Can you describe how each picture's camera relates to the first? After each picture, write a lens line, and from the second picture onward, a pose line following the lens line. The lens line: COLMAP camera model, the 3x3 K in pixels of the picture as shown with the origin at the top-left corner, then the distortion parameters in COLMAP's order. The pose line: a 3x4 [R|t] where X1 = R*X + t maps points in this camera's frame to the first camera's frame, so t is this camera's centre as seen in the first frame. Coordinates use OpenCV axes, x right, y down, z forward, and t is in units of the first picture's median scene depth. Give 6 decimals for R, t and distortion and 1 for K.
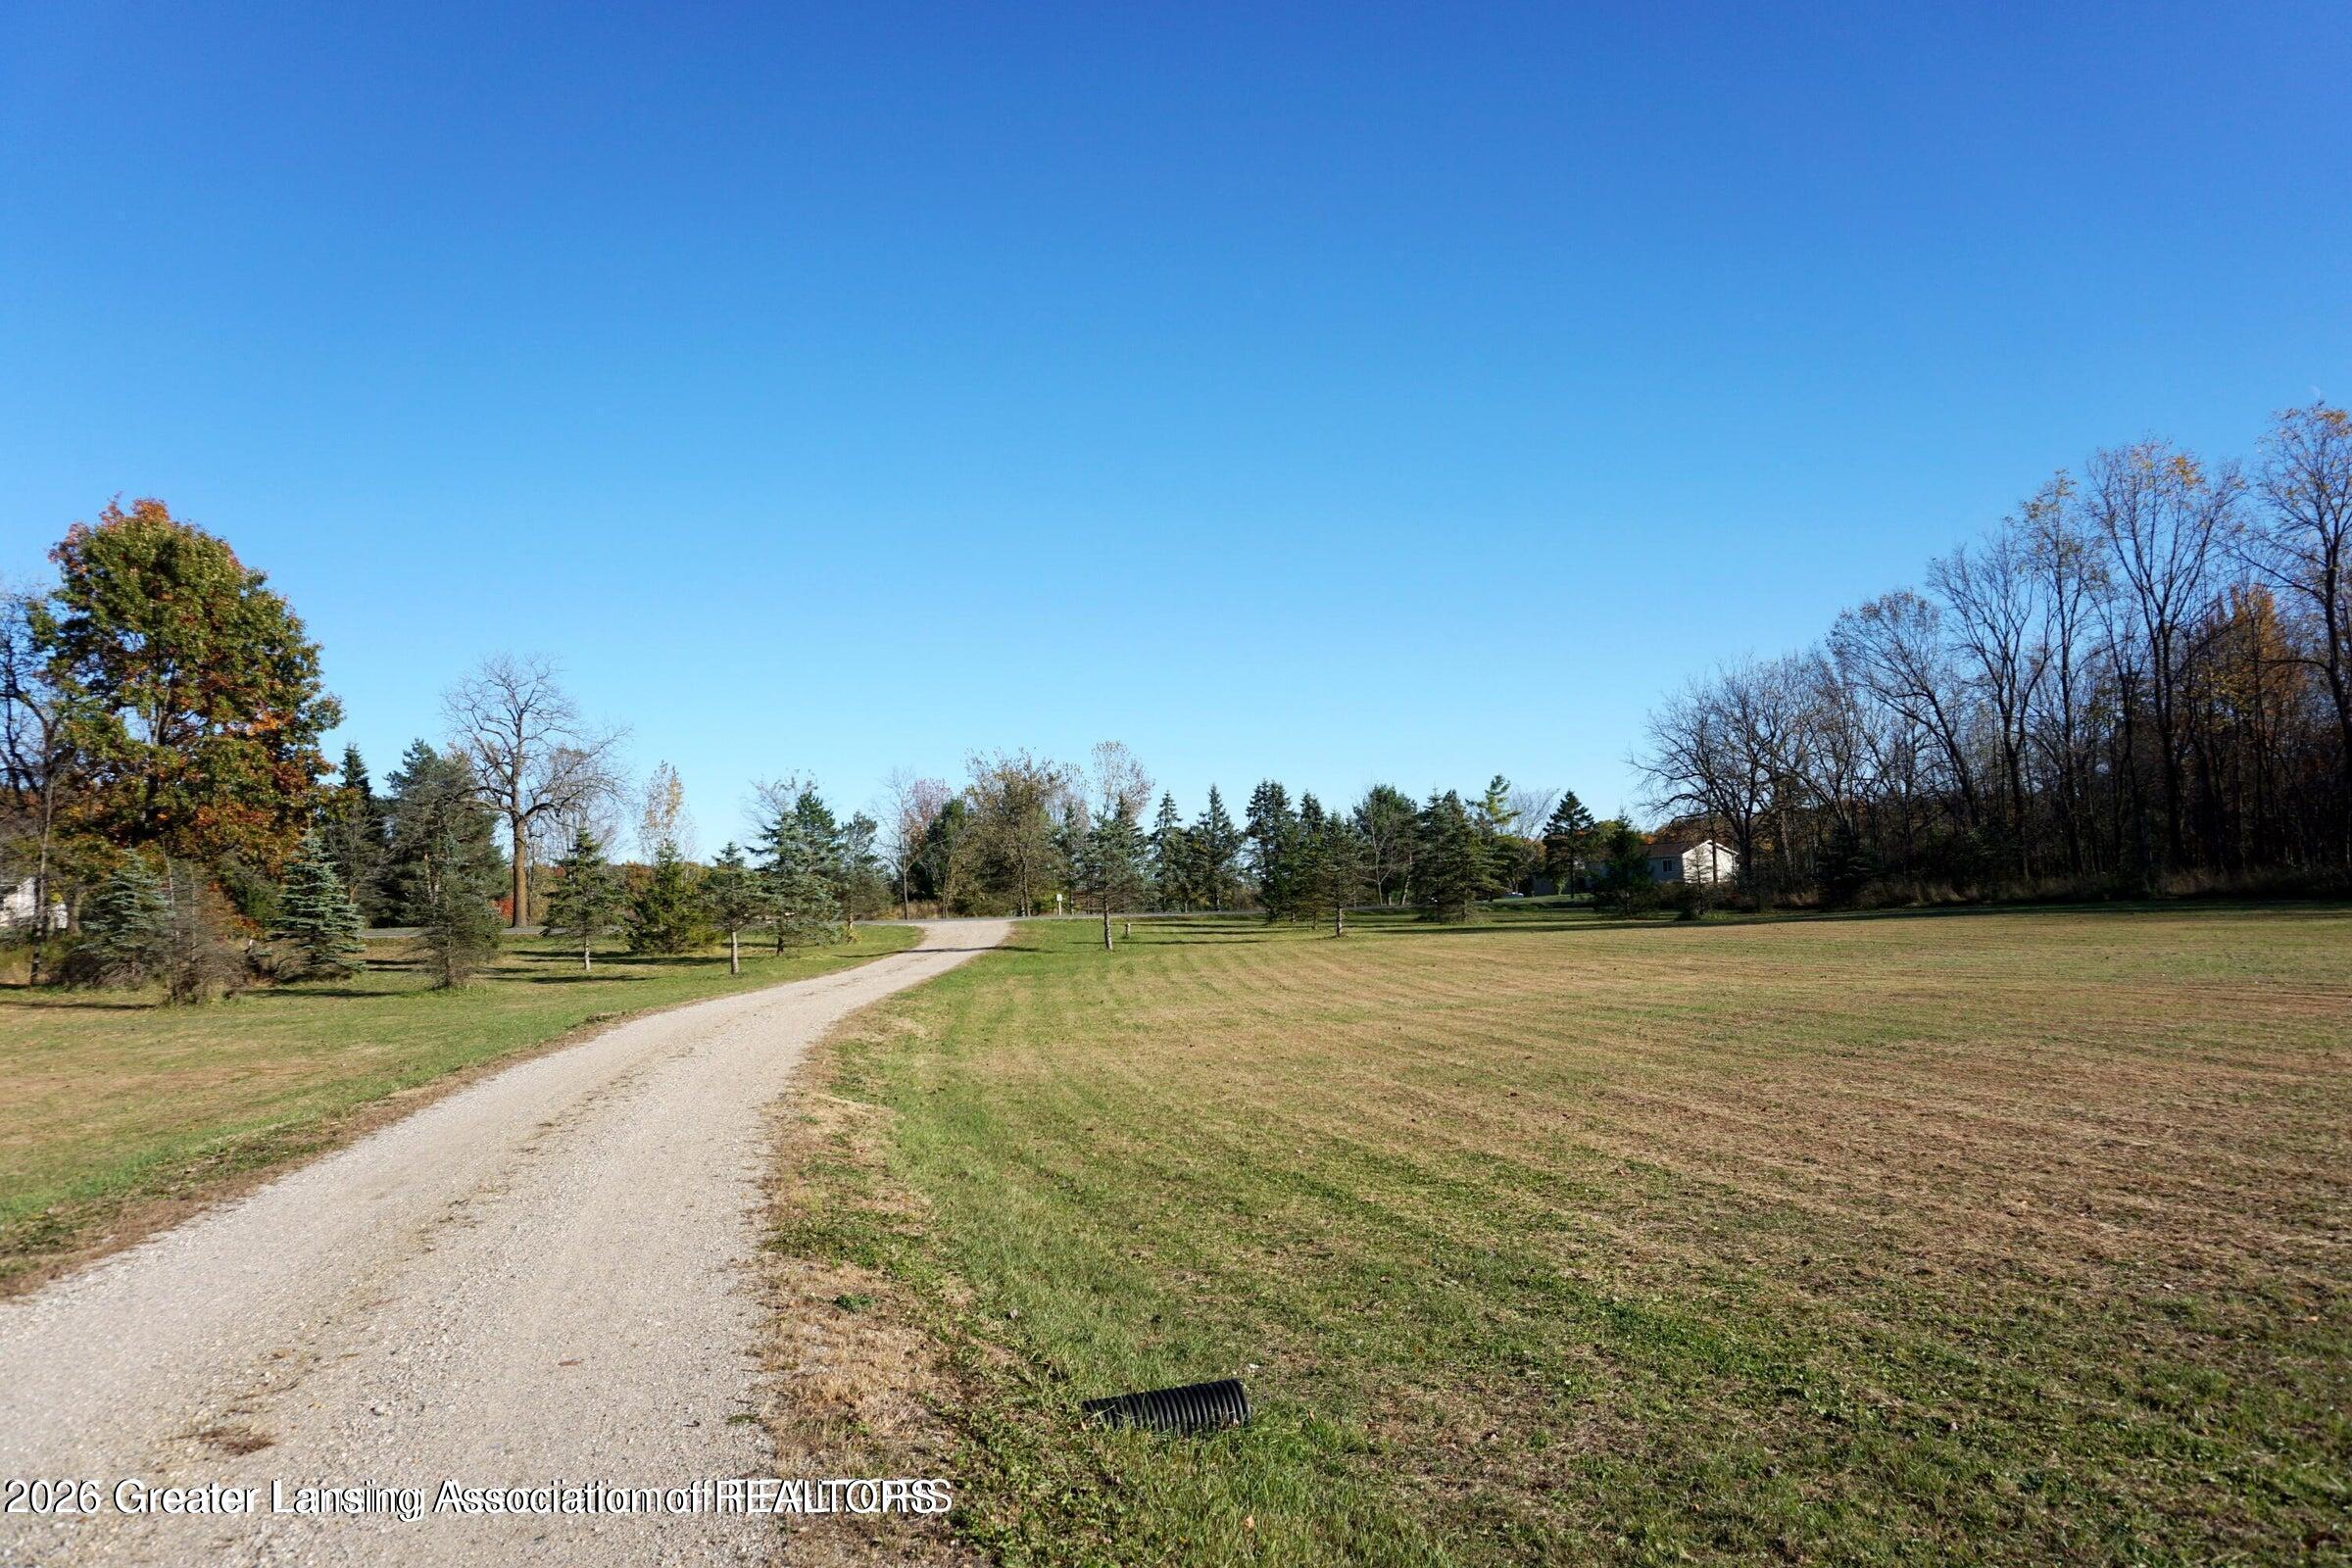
lens RADIAL K [[1575.4, 0, 1159.0], [0, 1575.4, 761.7], [0, 0, 1]] dist [-0.039641, 0.024566]
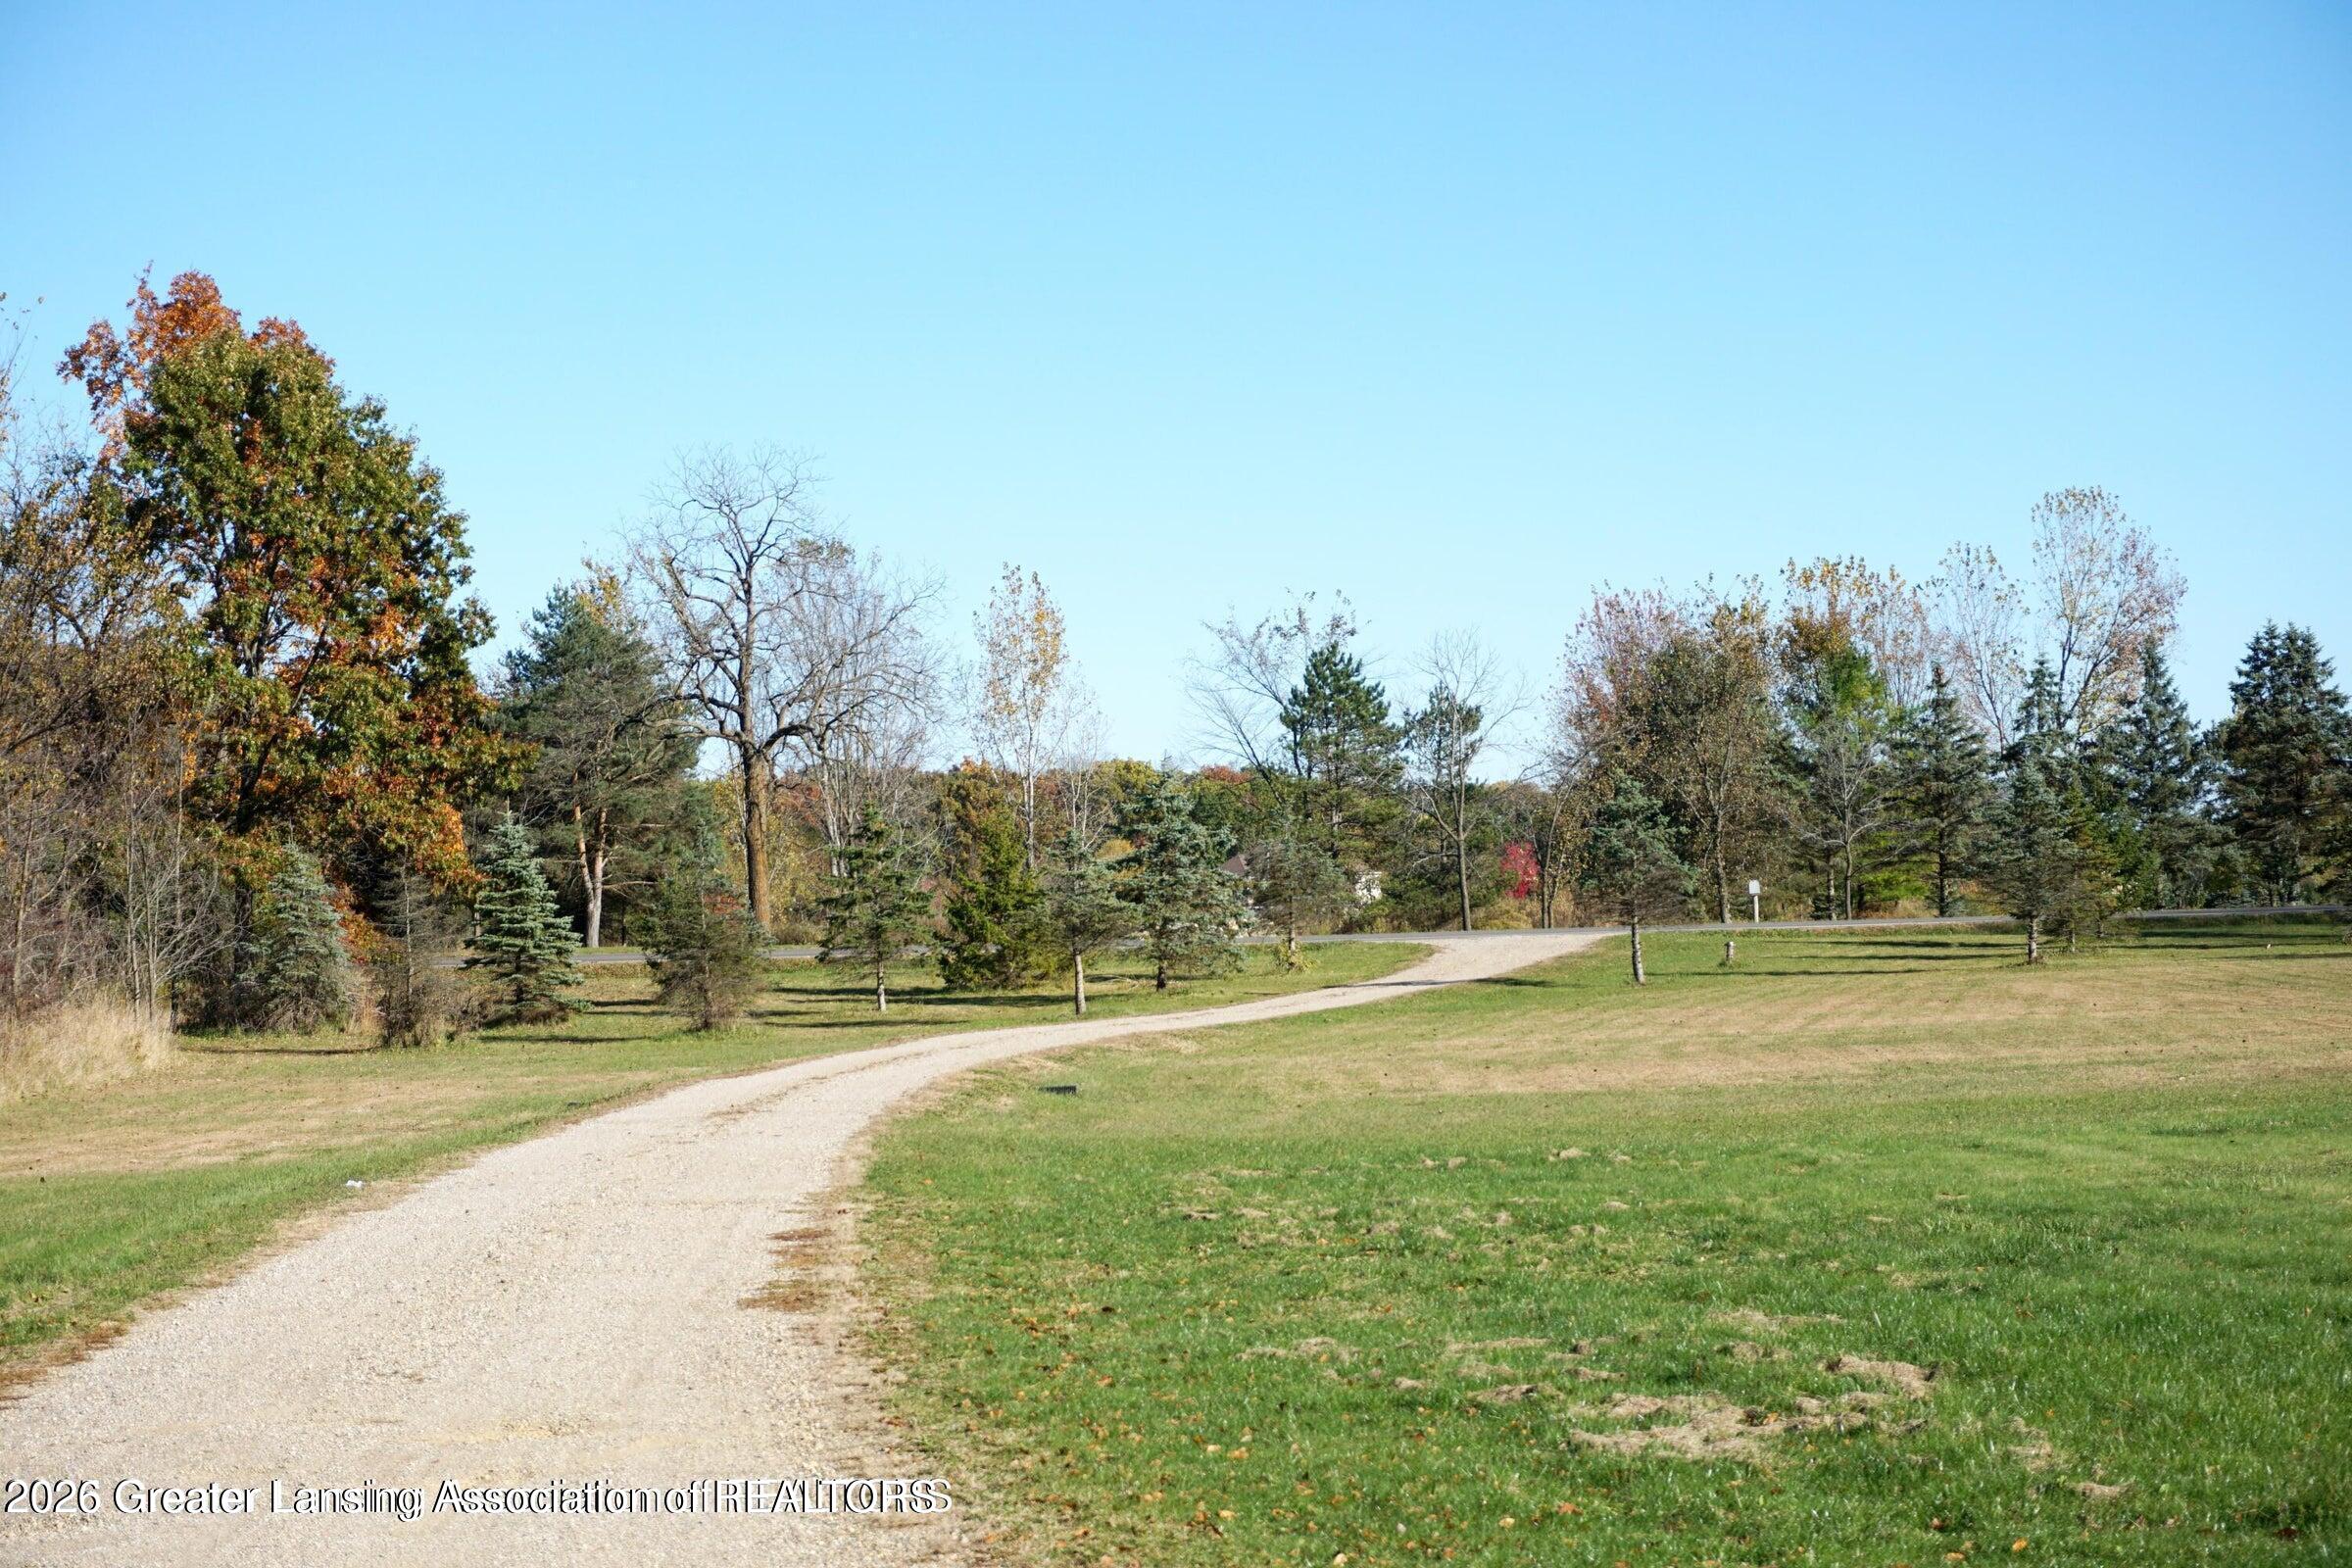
lens RADIAL K [[5083.1, 0, 1177.6], [0, 5083.1, 786.6], [0, 0, 1]] dist [0.061171, 0.000000]
pose [[0.959286, -0.007882, -0.282326, 0.335984], [0.029094, 0.997050, 0.071021, -0.103328], [0.280933, -0.076344, 0.956686, -0.939657]]
